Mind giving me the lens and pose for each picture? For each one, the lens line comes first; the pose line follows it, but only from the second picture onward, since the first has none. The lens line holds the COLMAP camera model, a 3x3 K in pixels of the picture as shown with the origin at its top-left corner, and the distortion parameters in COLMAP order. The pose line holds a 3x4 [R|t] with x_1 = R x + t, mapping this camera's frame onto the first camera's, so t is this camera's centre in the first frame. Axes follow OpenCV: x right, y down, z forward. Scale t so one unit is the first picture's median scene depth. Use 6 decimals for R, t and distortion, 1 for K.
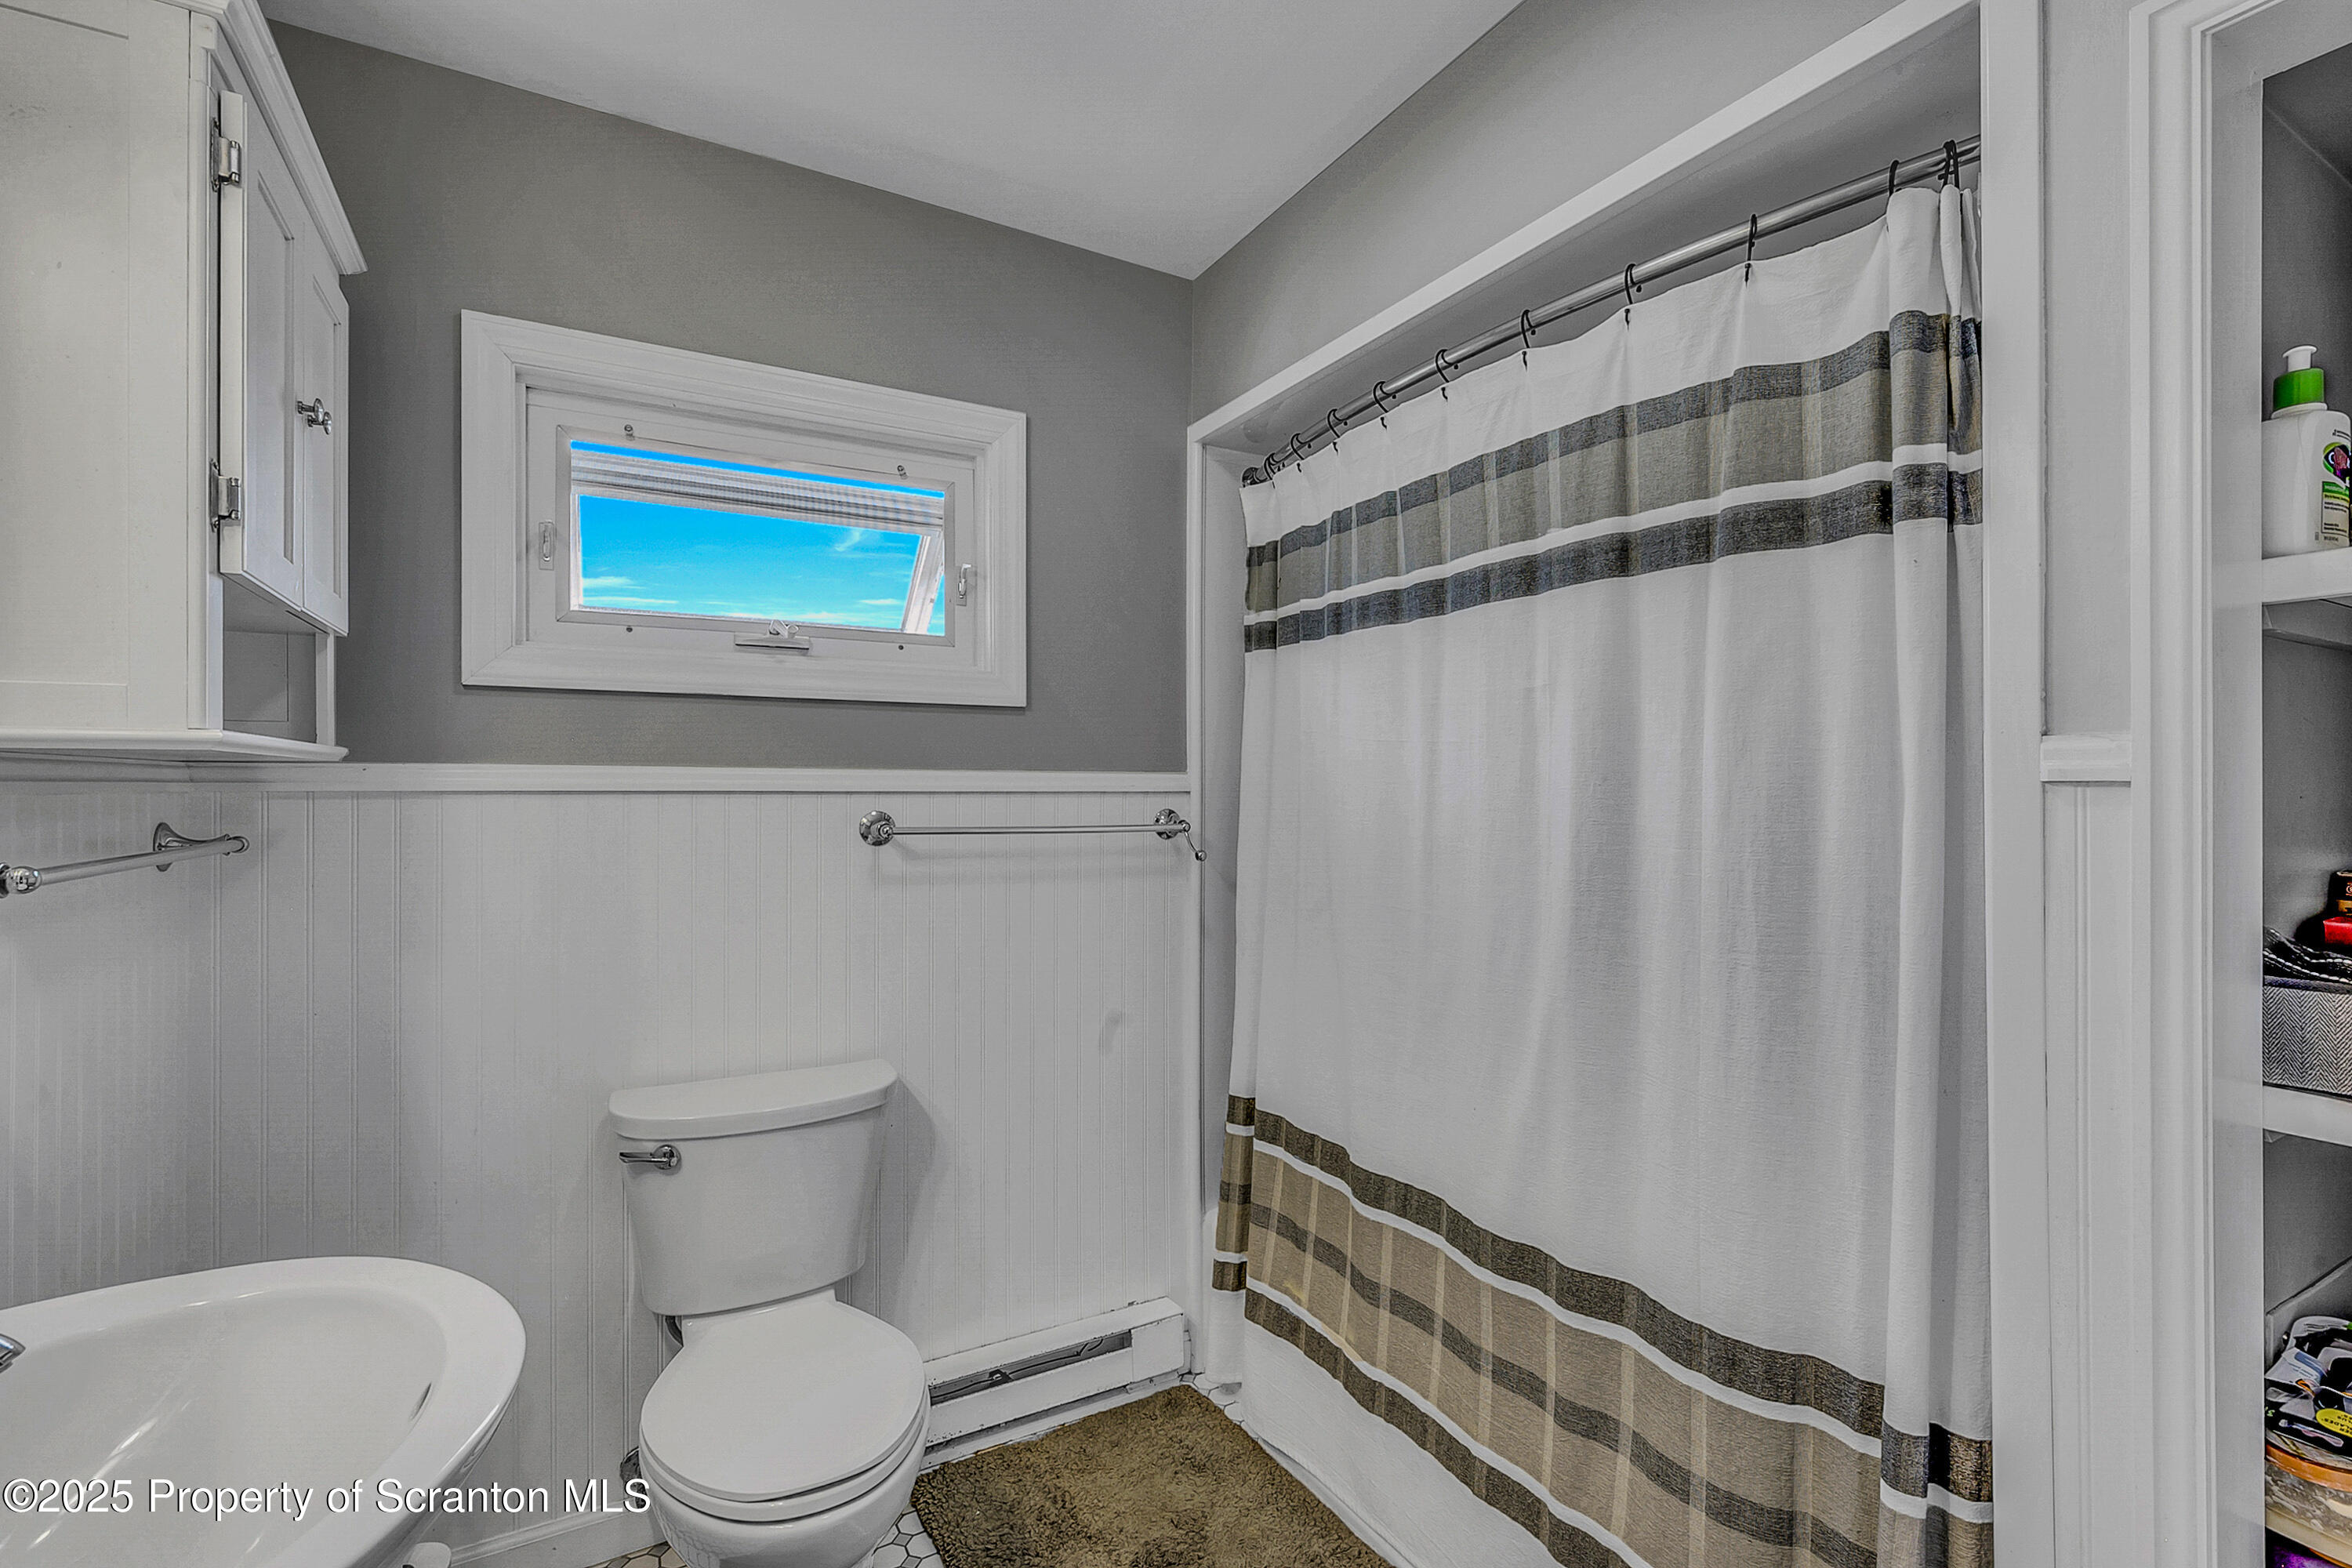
lens RADIAL K [[1033.7, 0, 1154.4], [0, 1033.7, 783.3], [0, 0, 1]] dist [0.006427, -0.000622]
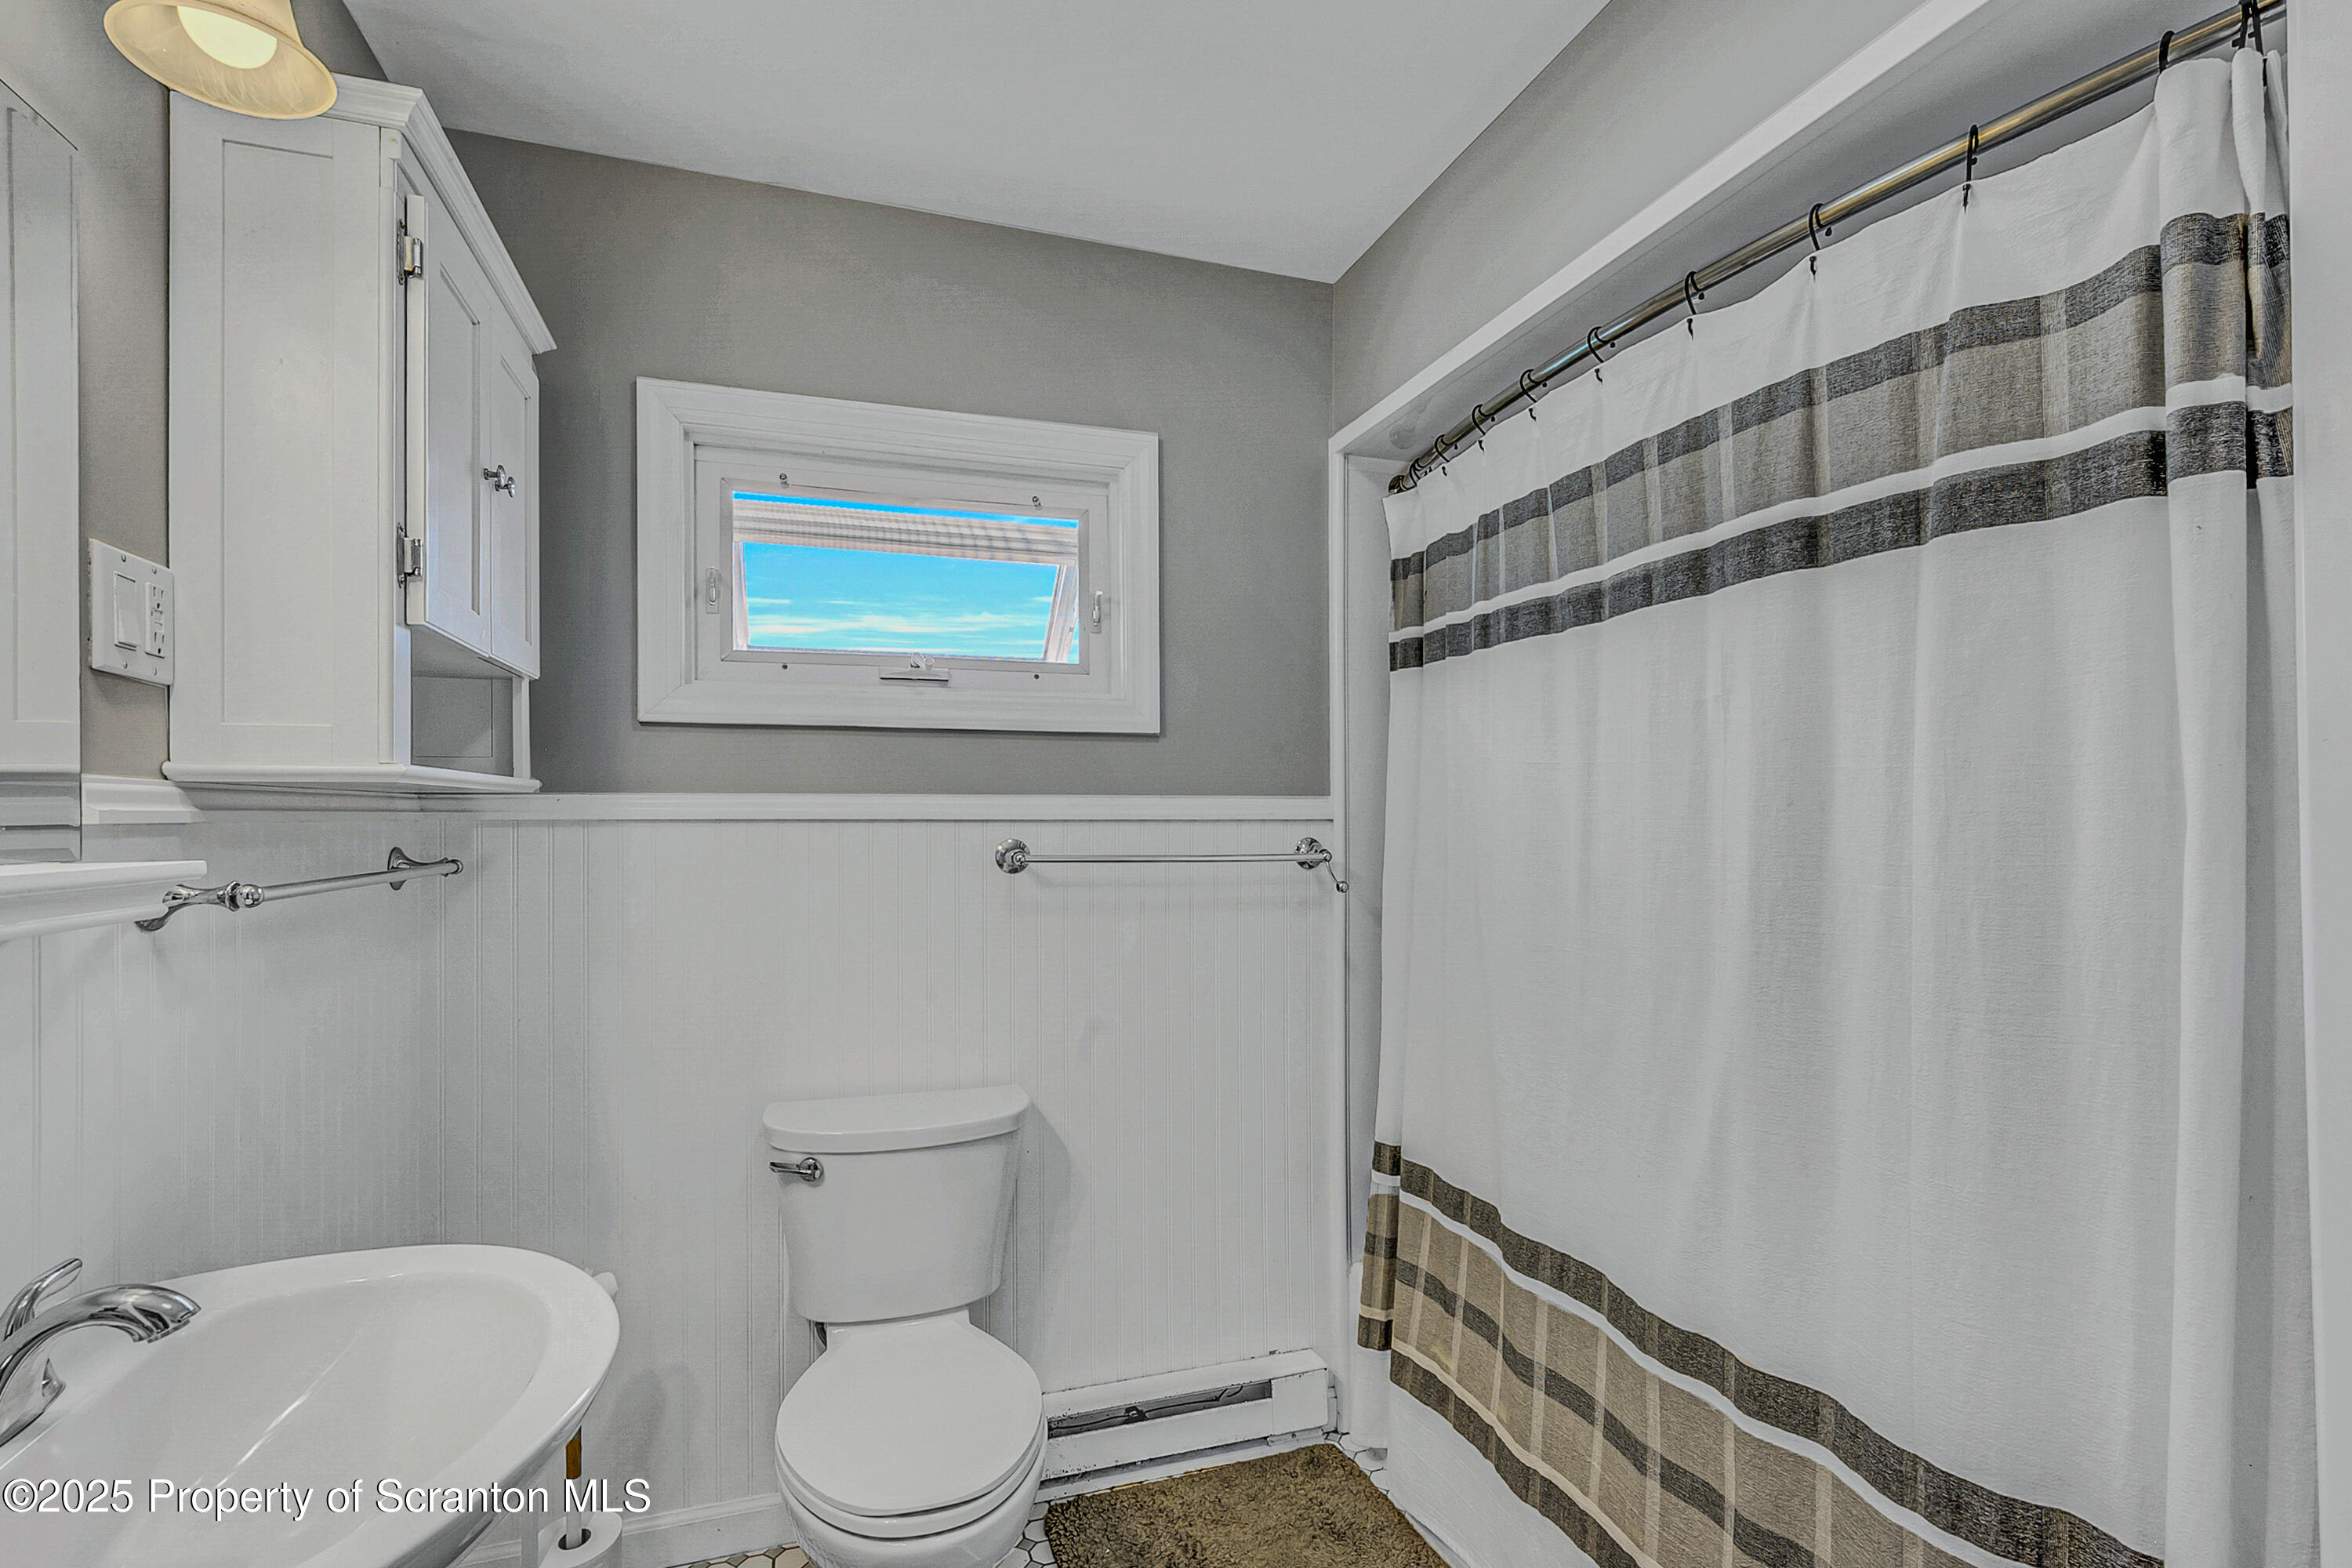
lens RADIAL K [[1033.7, 0, 1141.3], [0, 1033.7, 806.6], [0, 0, 1]] dist [0.006427, -0.000622]
pose [[0.980365, -0.003446, -0.197160, 0.061875], [0.002319, 0.999980, -0.005949, 0.001819], [0.197176, 0.005375, 0.980353, 0.038577]]
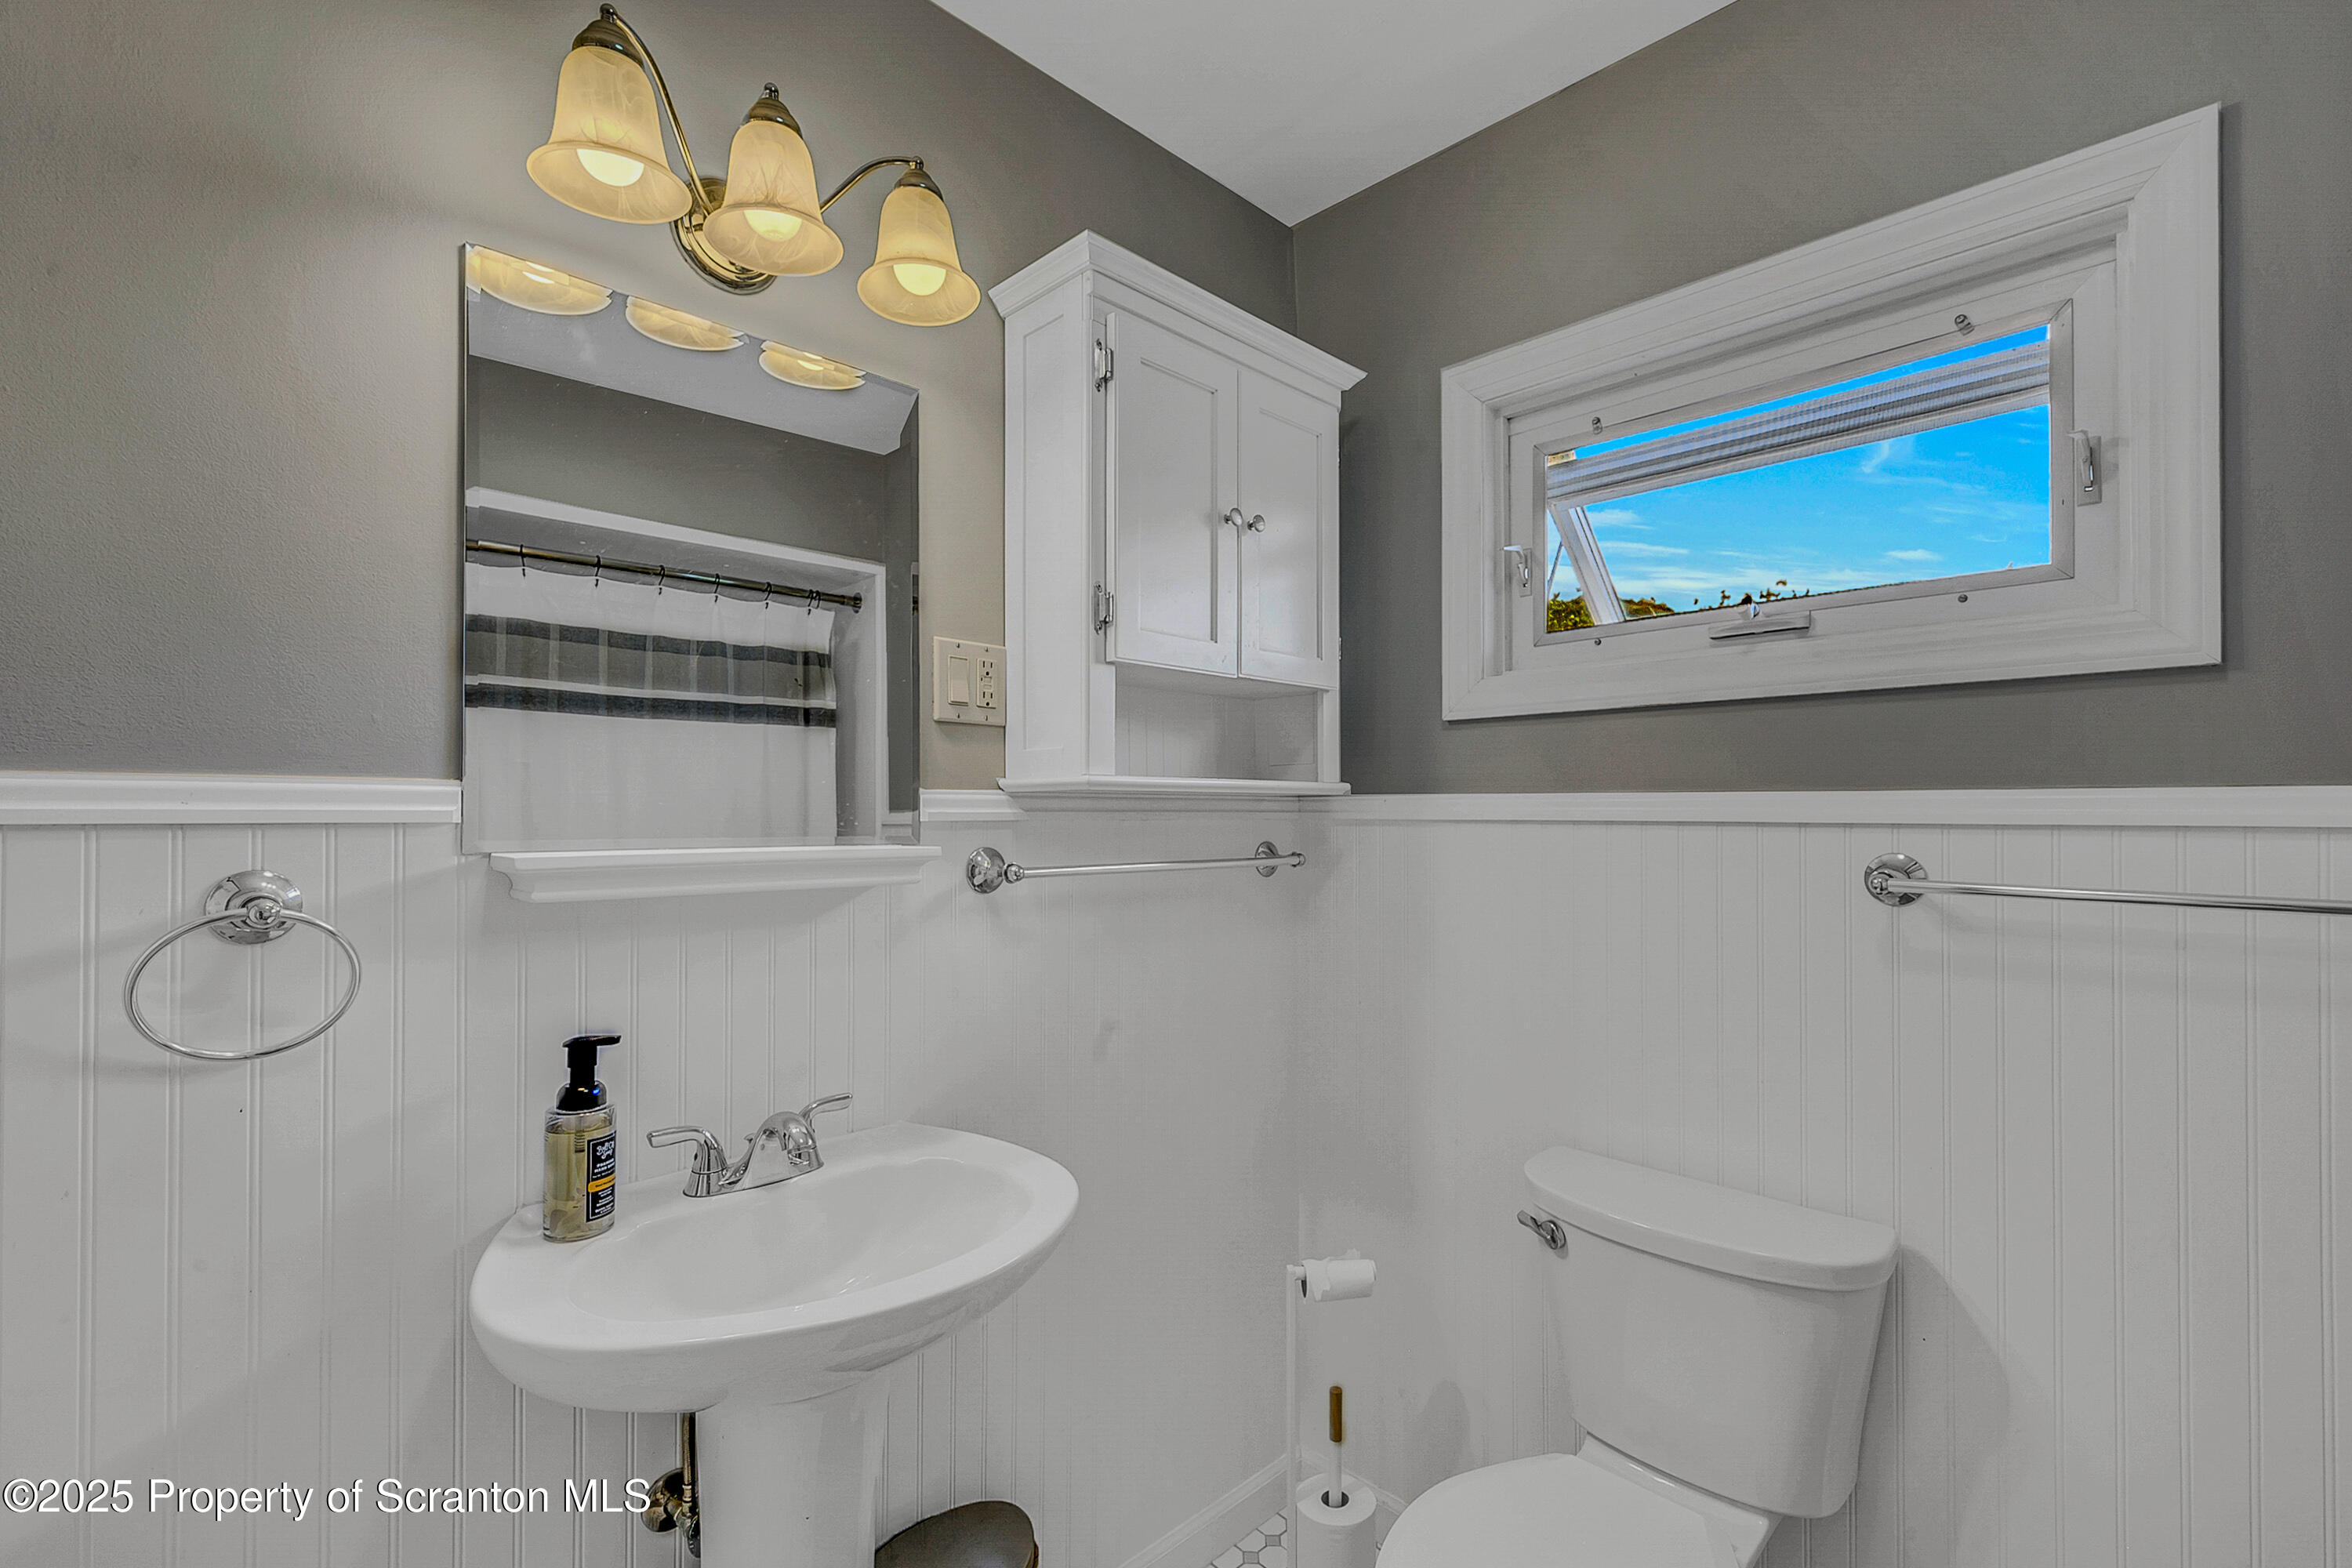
lens RADIAL K [[1046.2, 0, 1142.1], [0, 1046.2, 807.7], [0, 0, 1]] dist [0.001625, -0.000085]
pose [[0.264413, -0.006717, -0.964386, 0.285951], [-0.000556, 0.999975, -0.007117, 0.002479], [0.964409, 0.002418, 0.264403, 0.403196]]
